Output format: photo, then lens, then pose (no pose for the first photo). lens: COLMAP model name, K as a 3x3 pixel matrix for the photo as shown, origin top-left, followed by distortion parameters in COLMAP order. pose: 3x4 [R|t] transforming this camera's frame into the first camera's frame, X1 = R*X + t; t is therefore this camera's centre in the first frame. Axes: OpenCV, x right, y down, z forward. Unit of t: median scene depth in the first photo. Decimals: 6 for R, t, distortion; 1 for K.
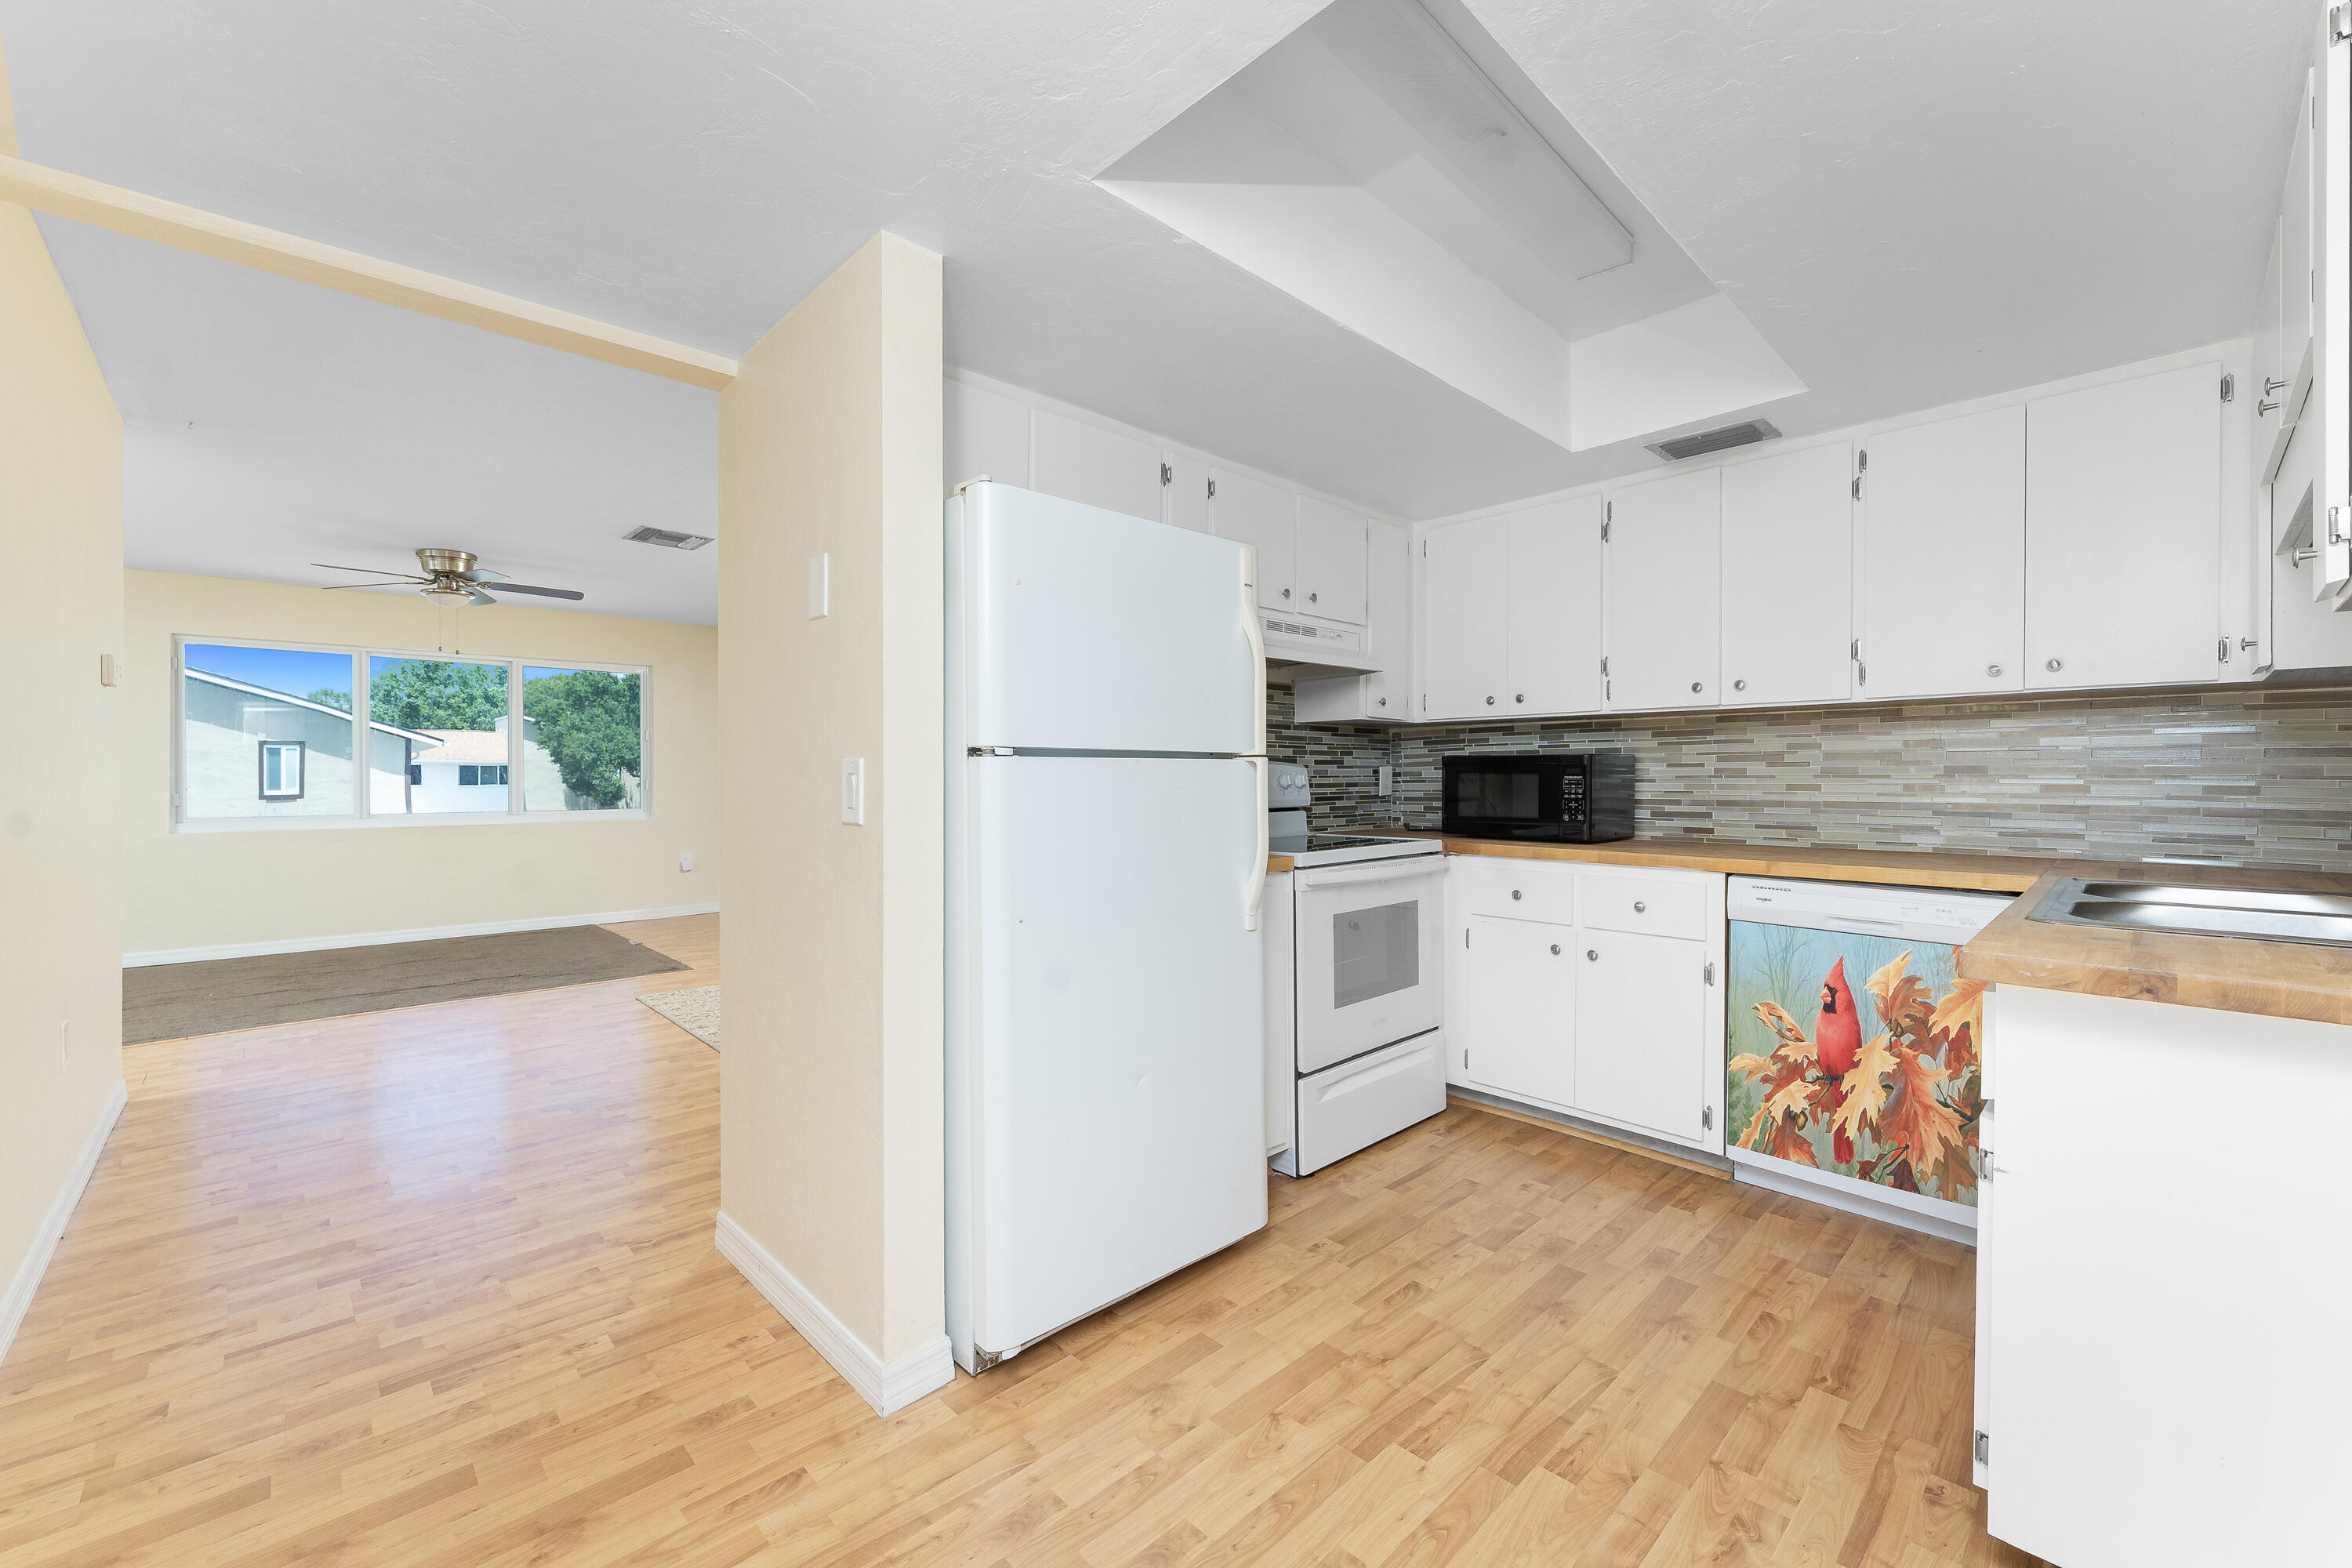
lens RADIAL K [[948.2, 0, 1204.0], [0, 948.2, 791.0], [0, 0, 1]] dist [0.007794, -0.007326]
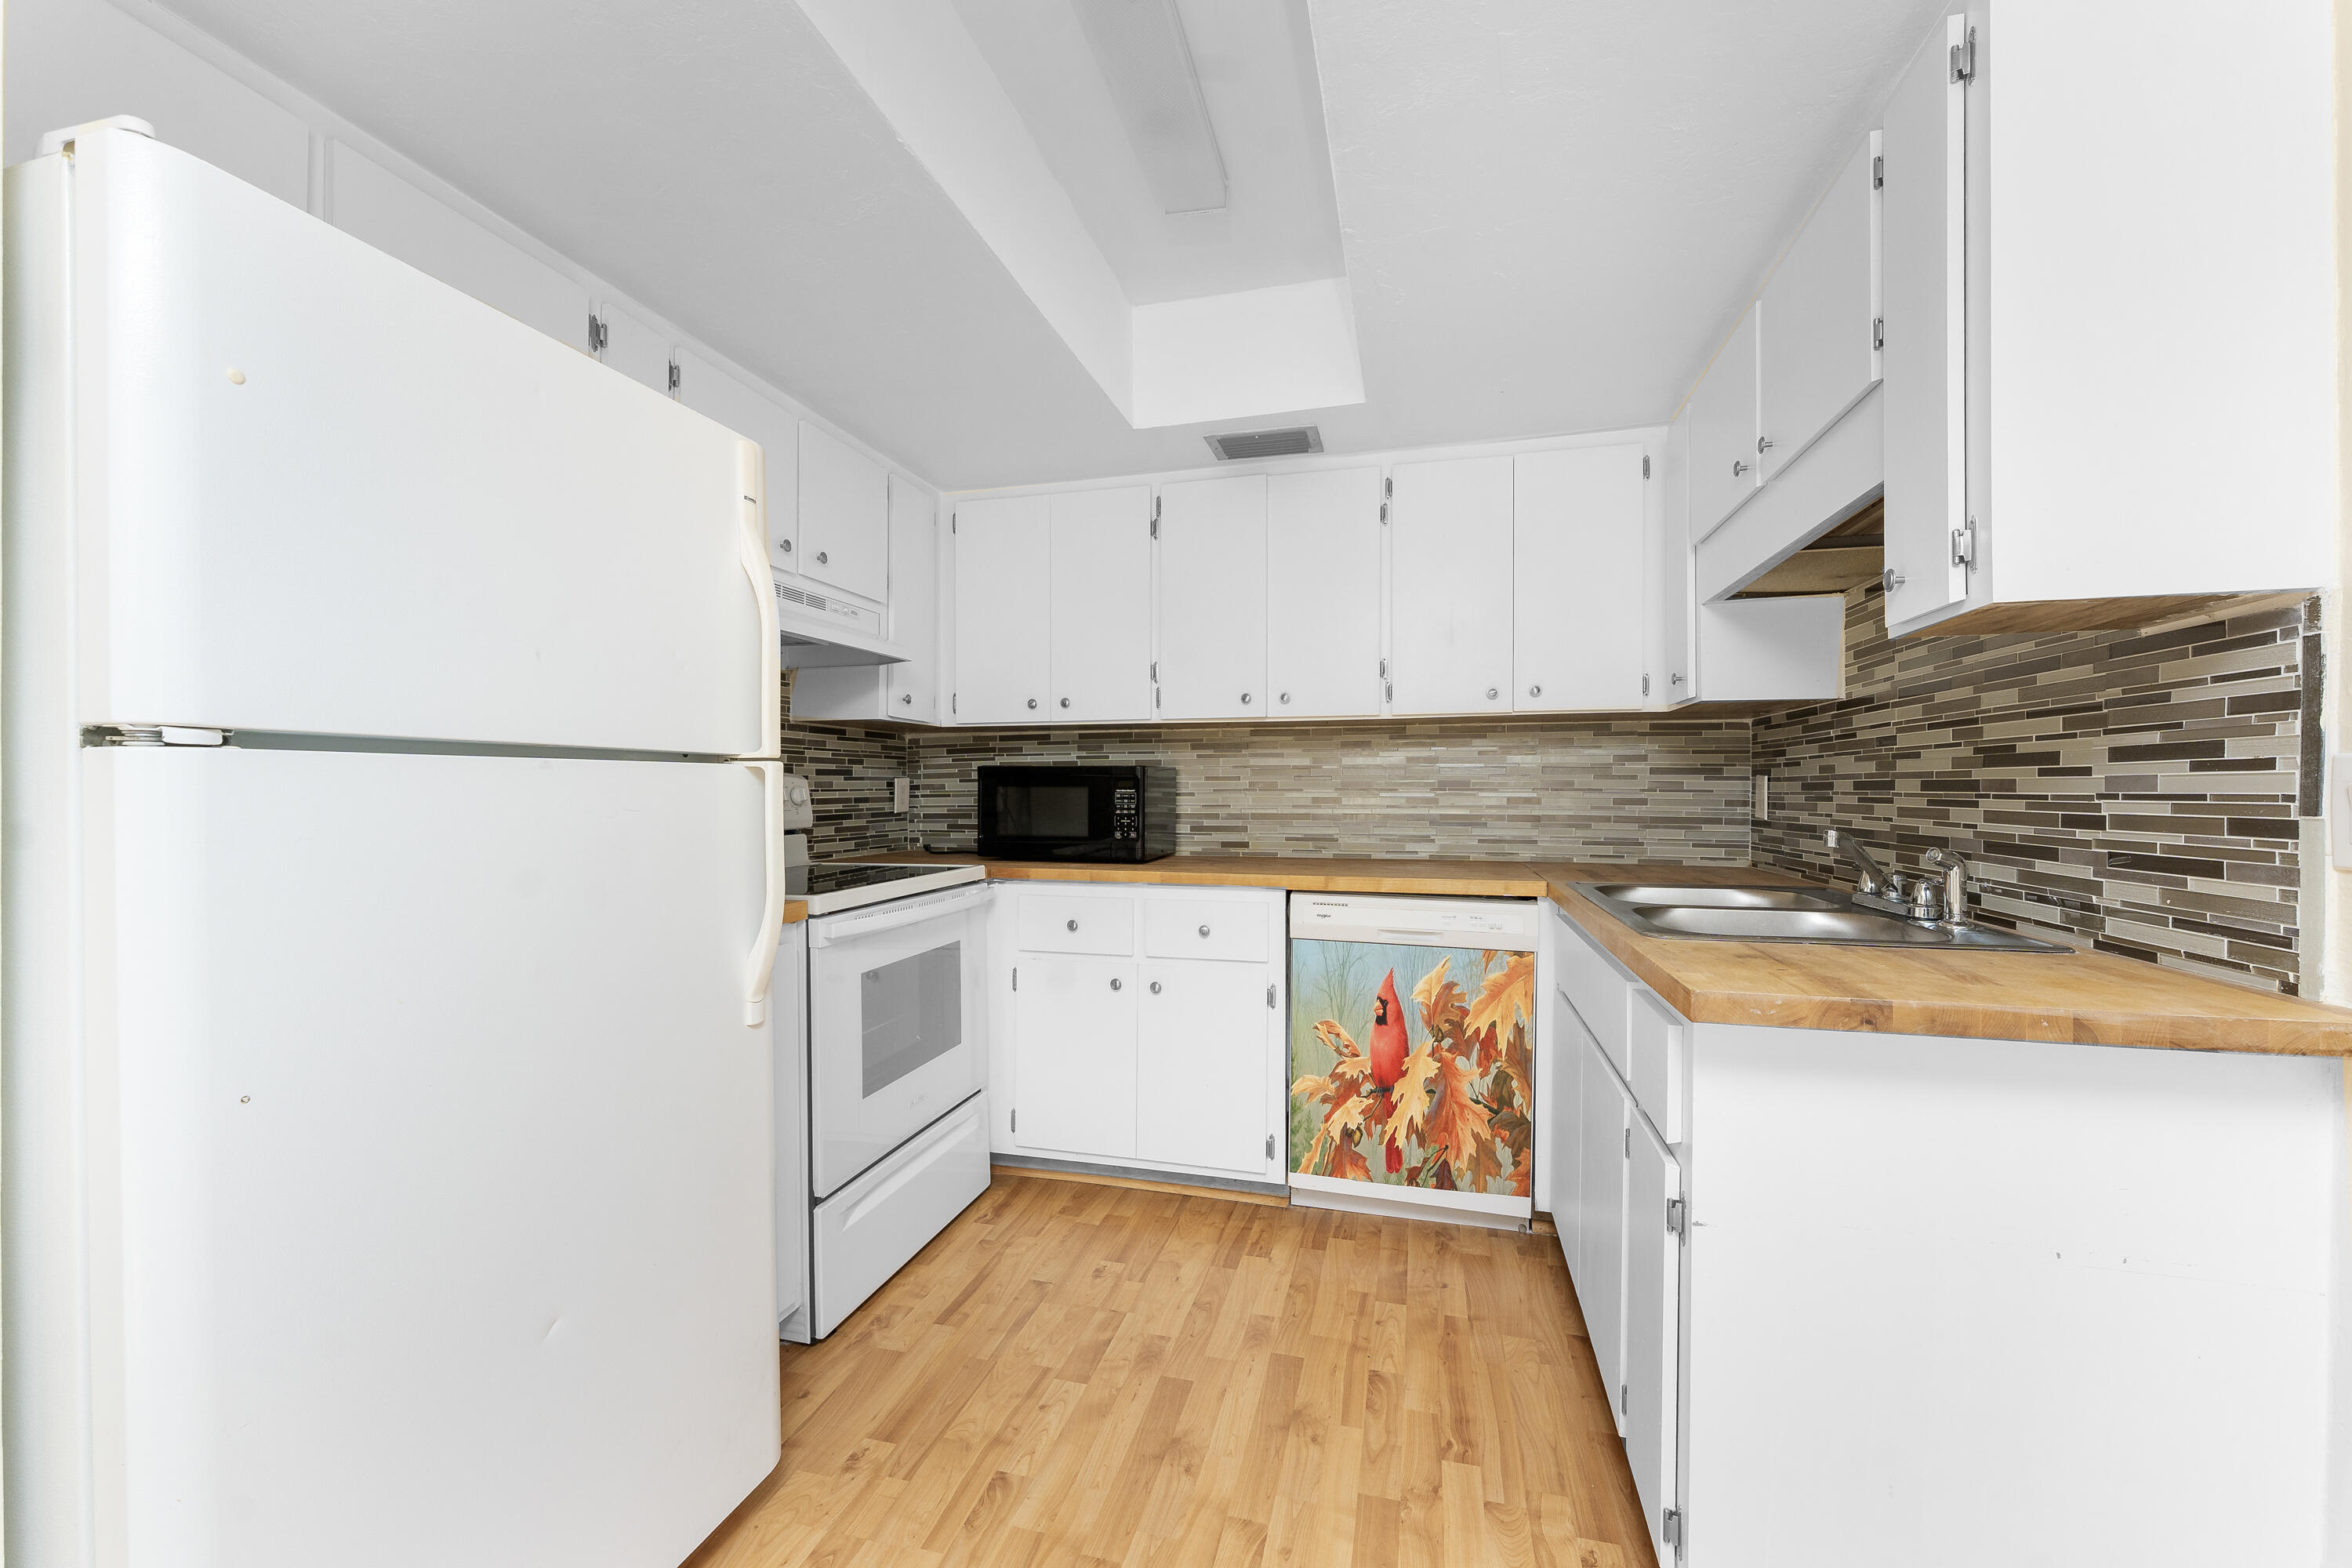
lens RADIAL K [[948.2, 0, 1204.0], [0, 948.2, 791.0], [0, 0, 1]] dist [0.007794, -0.007326]
pose [[0.859297, -0.000856, 0.511477, -0.014959], [0.007962, 0.999900, -0.011704, -0.003644], [-0.511416, 0.014130, 0.859217, 0.208574]]
